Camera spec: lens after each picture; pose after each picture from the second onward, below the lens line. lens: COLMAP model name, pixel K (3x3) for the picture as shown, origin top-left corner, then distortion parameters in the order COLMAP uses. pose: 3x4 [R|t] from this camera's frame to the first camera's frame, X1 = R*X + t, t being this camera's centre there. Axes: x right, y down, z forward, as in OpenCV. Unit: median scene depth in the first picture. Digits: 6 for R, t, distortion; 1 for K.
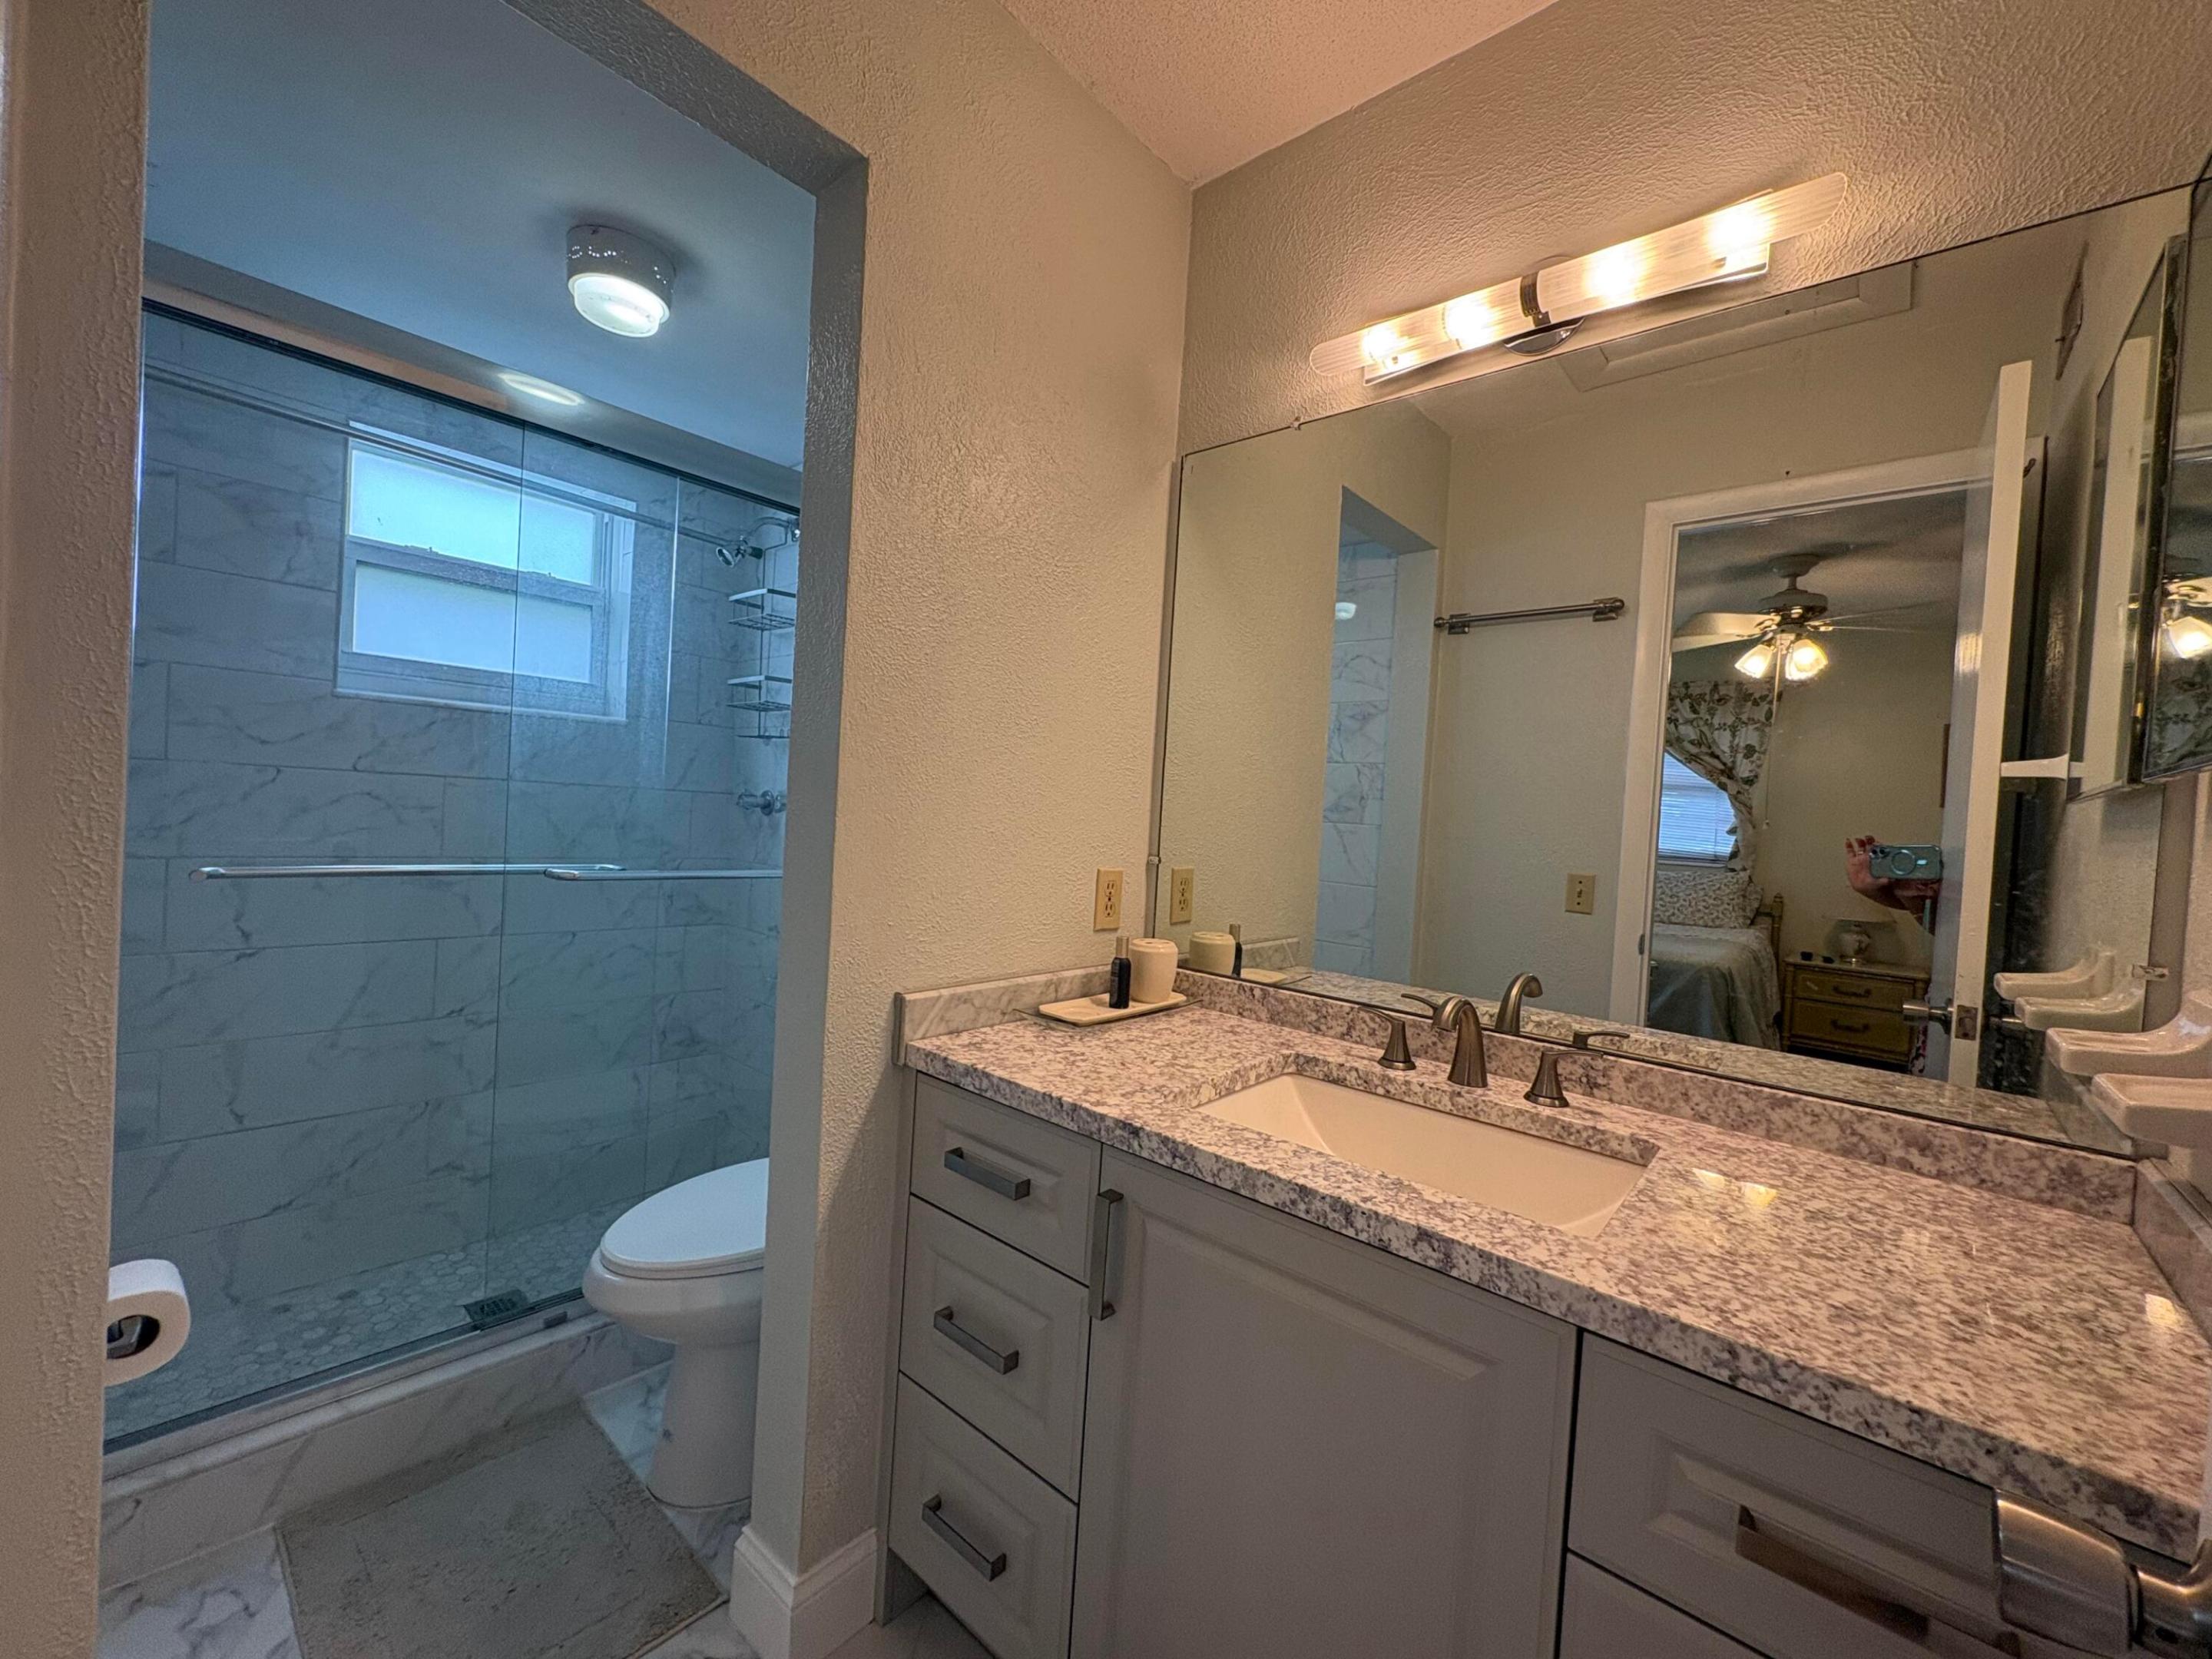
lens RADIAL K [[883.8, 0, 1103.3], [0, 883.8, 831.5], [0, 0, 1]] dist [0.000333, 0.000099]
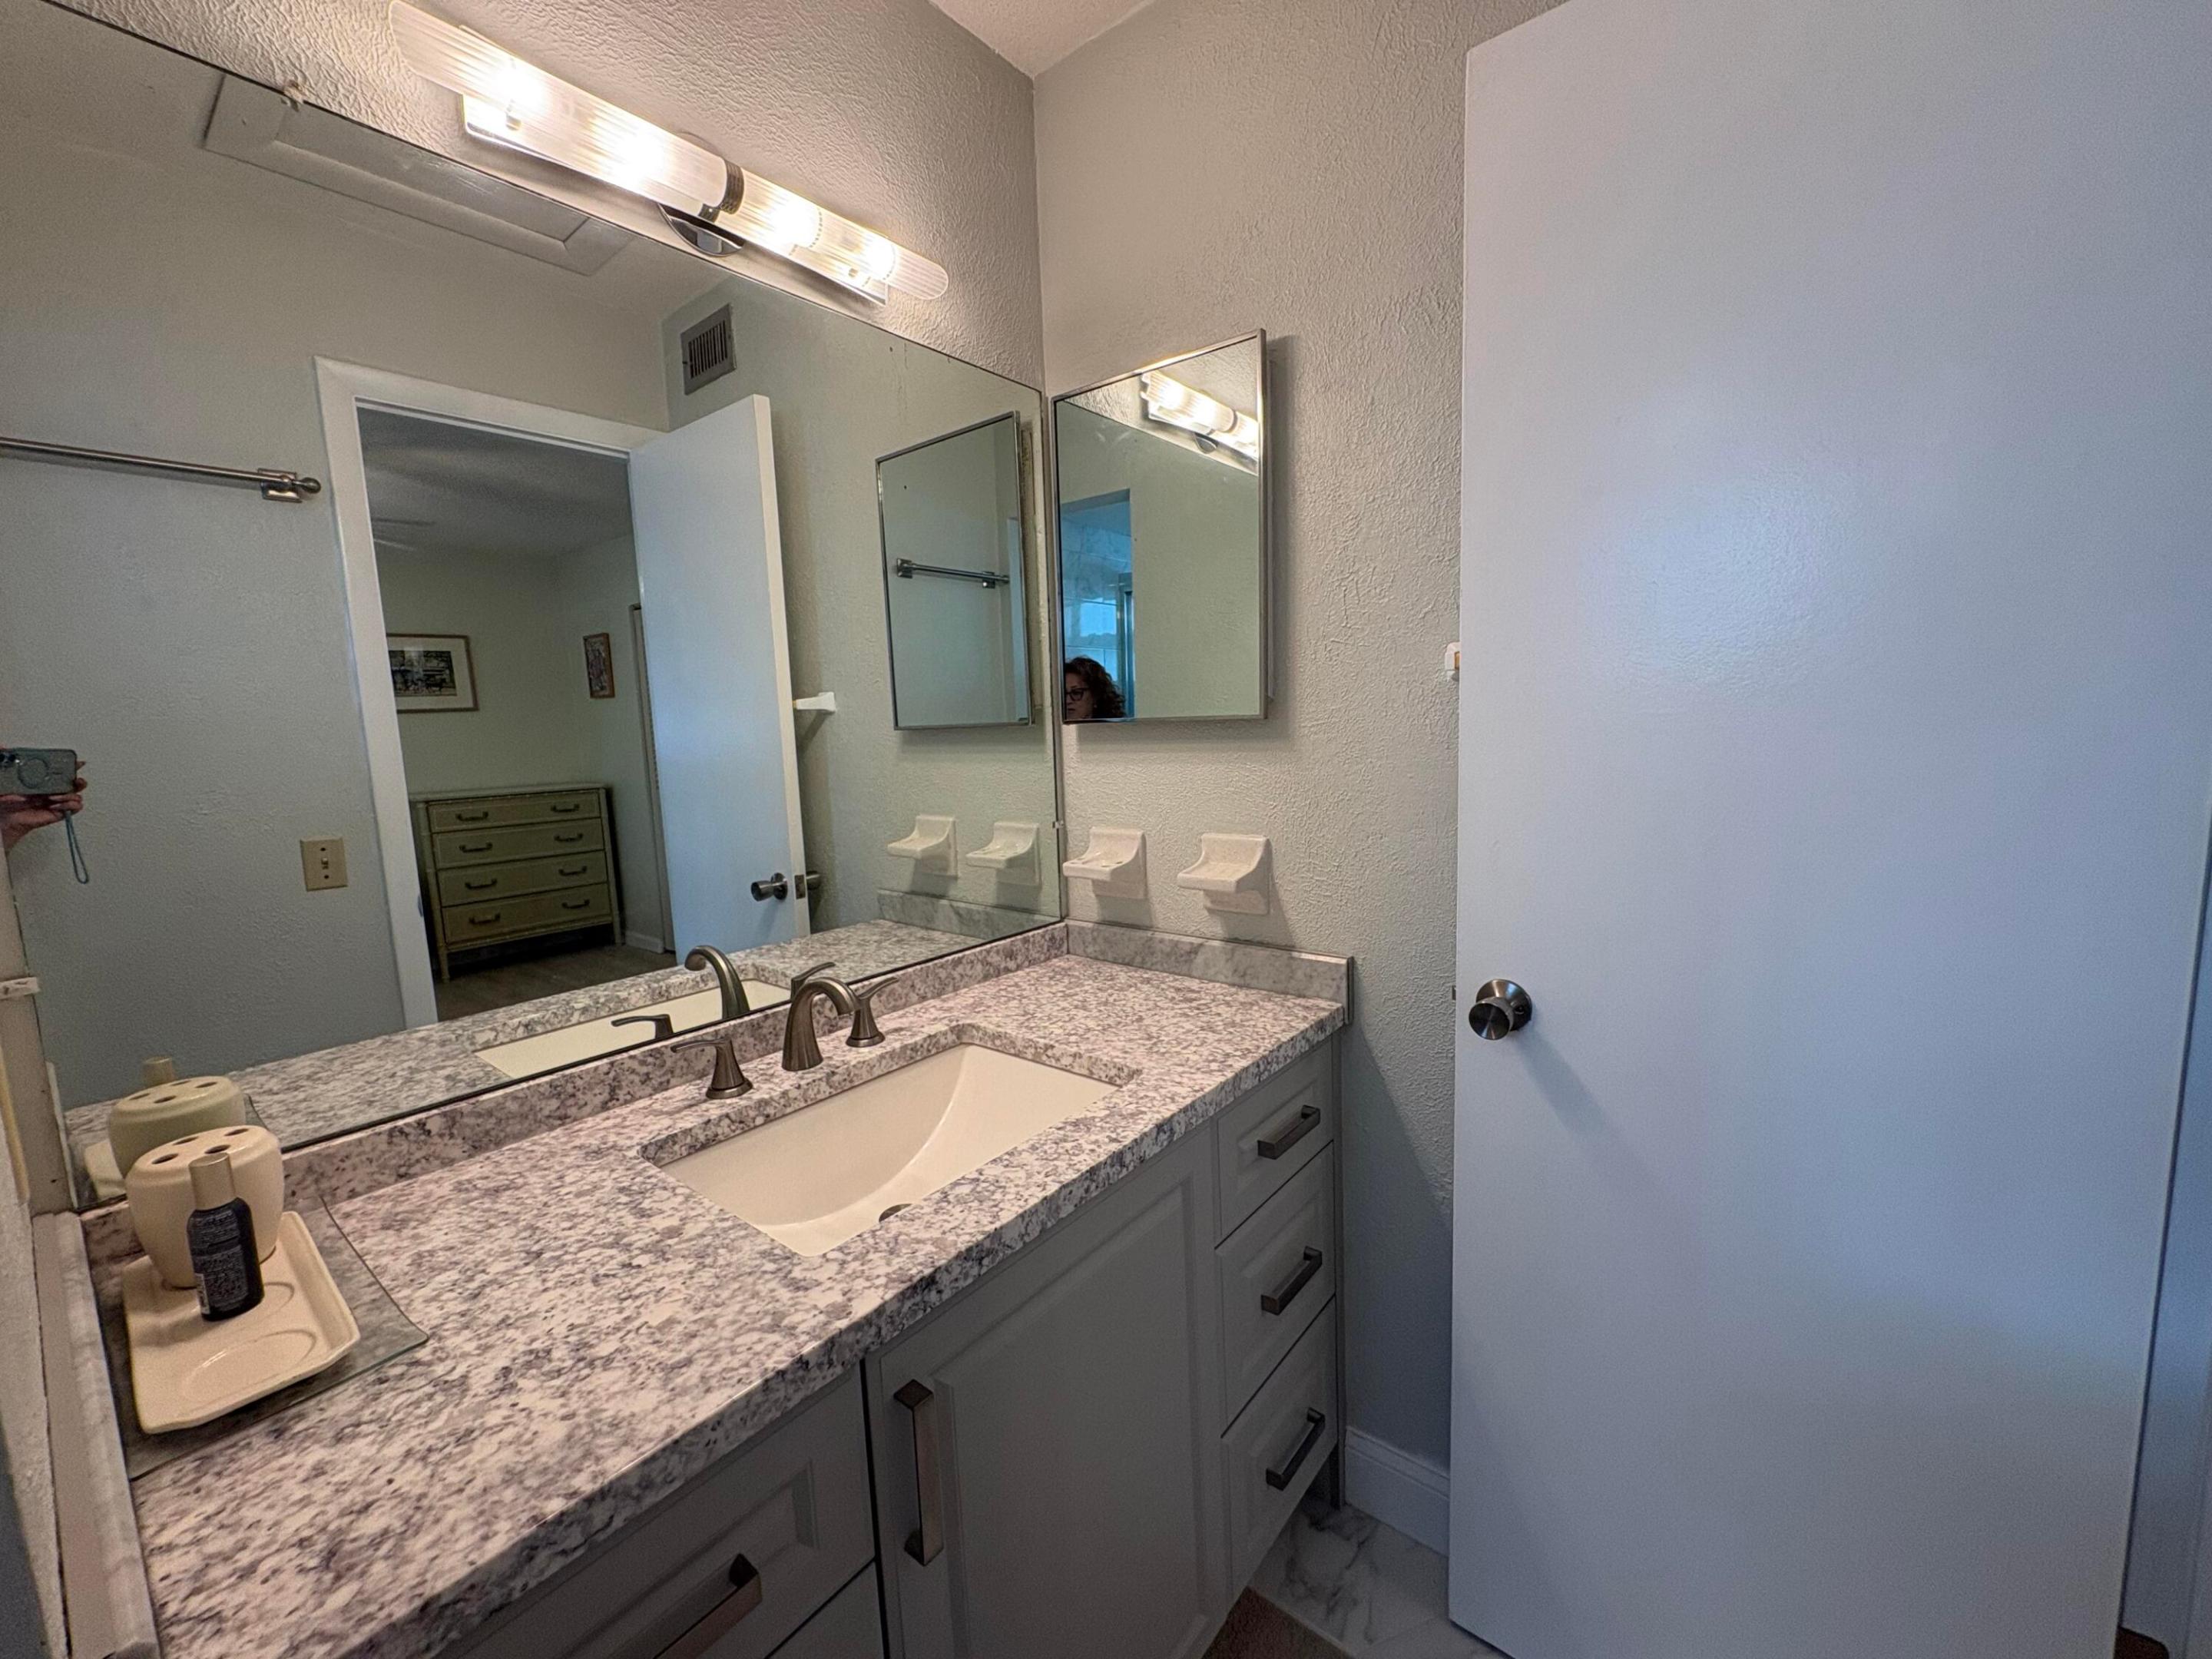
lens RADIAL K [[883.8, 0, 1103.1], [0, 883.8, 827.7], [0, 0, 1]] dist [0.000333, 0.000099]
pose [[-0.047640, -0.173503, 0.983681, -0.537498], [0.057410, 0.982695, 0.176109, -0.125273], [-0.997213, 0.064863, -0.036854, 0.752487]]
